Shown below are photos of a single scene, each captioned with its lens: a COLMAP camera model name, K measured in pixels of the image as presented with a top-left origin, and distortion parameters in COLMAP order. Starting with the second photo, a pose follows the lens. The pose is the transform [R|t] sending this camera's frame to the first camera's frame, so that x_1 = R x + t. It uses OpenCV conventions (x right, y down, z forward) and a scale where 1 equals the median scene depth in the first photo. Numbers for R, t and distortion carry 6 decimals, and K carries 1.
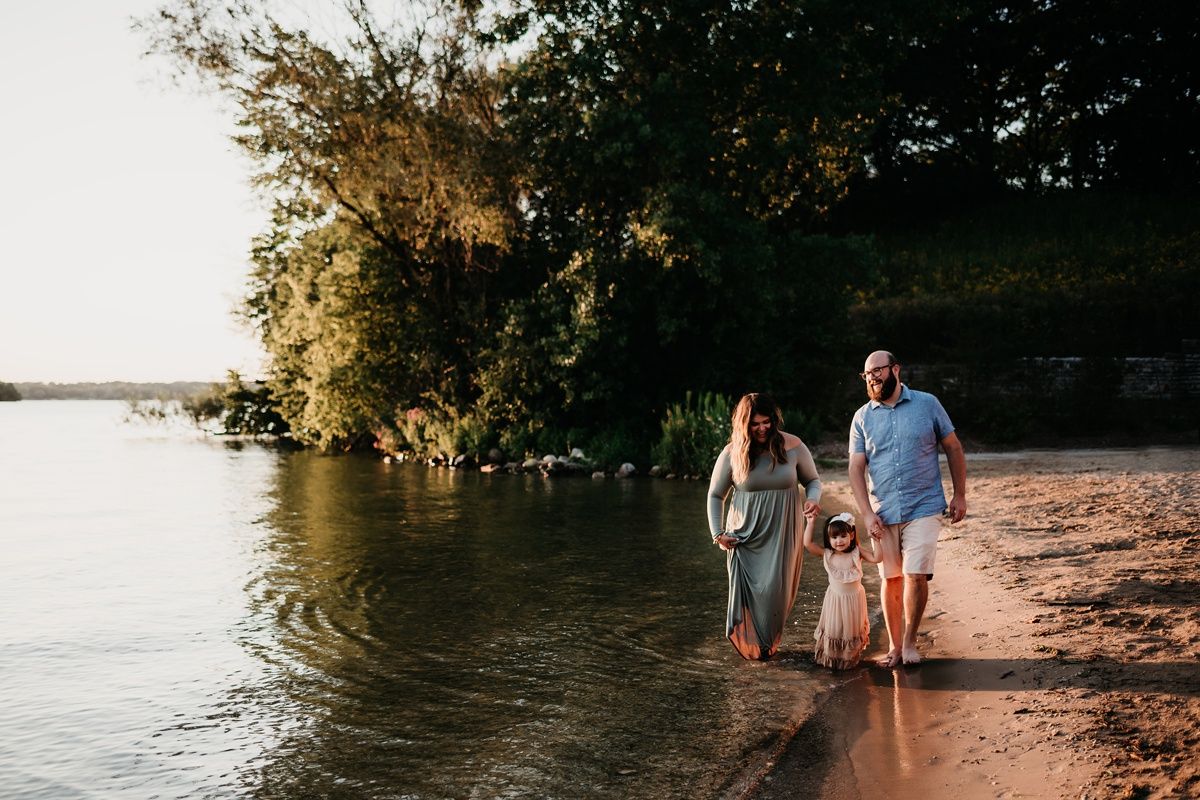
lens RADIAL K [[1260.5, 0, 592.7], [0, 1260.5, 400.5], [0, 0, 1]] dist [-0.042599, 0.000000]
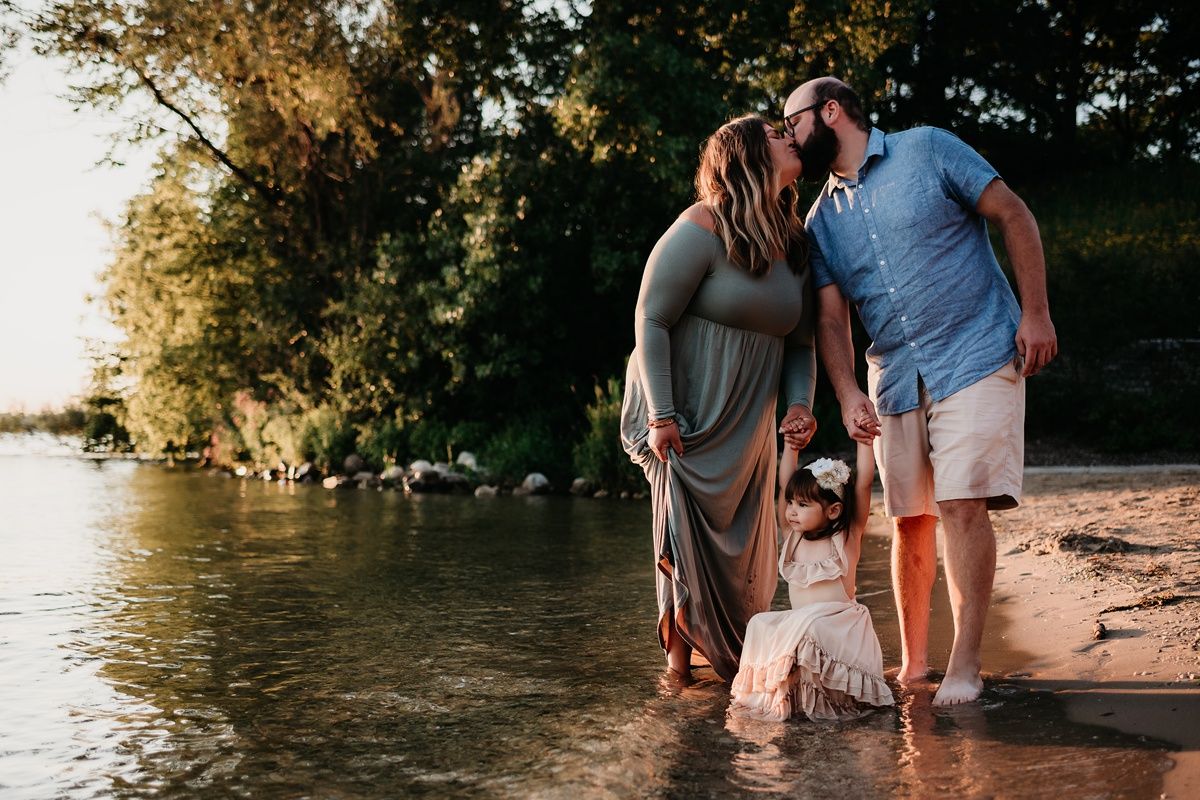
lens RADIAL K [[1379.8, 0, 607.9], [0, 1379.8, 398.2], [0, 0, 1]] dist [-0.019185, 0.000000]
pose [[0.999907, 0.012442, -0.005658, 0.062439], [-0.012610, 0.999453, -0.030589, 0.030532], [0.005275, 0.030657, 0.999516, 0.286465]]
